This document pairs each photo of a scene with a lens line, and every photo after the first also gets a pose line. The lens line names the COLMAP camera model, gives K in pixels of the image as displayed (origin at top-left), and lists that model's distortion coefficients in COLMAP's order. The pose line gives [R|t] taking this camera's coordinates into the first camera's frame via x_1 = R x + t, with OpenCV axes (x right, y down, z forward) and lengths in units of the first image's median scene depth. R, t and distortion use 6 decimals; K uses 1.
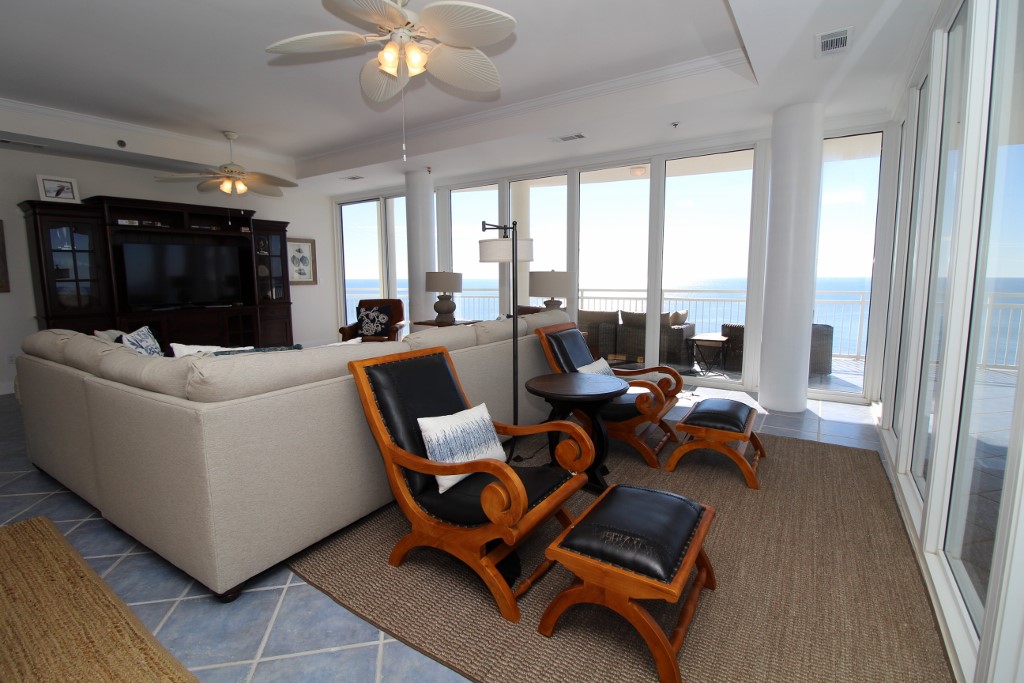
lens RADIAL K [[472.2, 0, 511.6], [0, 472.2, 333.6], [0, 0, 1]] dist [0.000474, -0.013746]
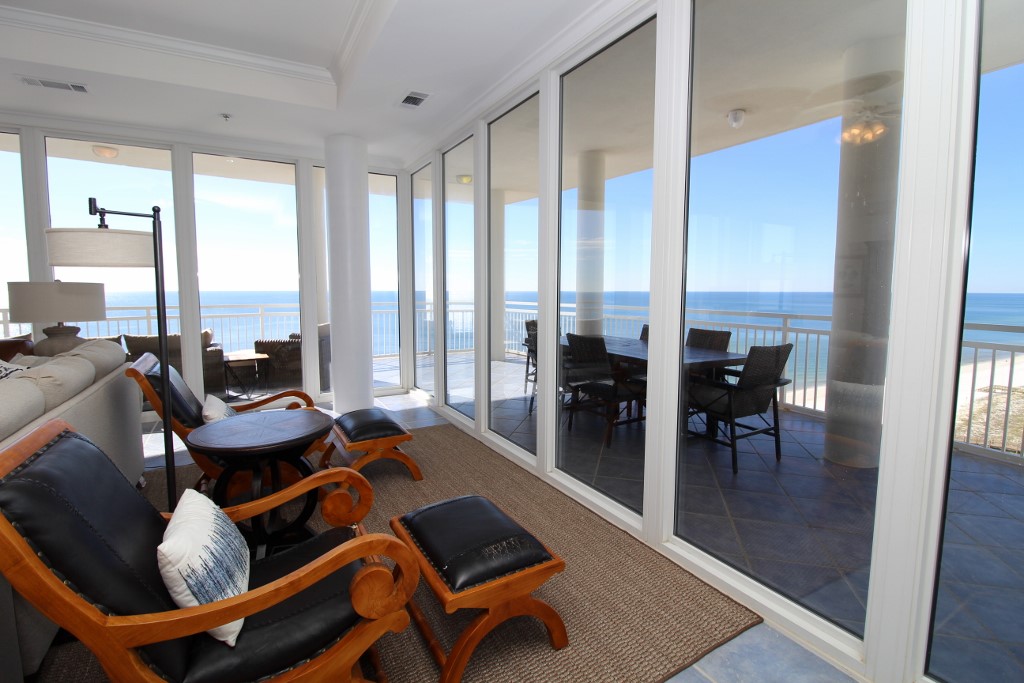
lens RADIAL K [[472.2, 0, 511.6], [0, 472.2, 333.6], [0, 0, 1]] dist [0.000474, -0.013746]
pose [[0.449138, -0.077708, 0.890076, -0.227227], [0.102377, 0.994125, 0.035132, -0.021378], [-0.887577, 0.075345, 0.454455, 0.171657]]
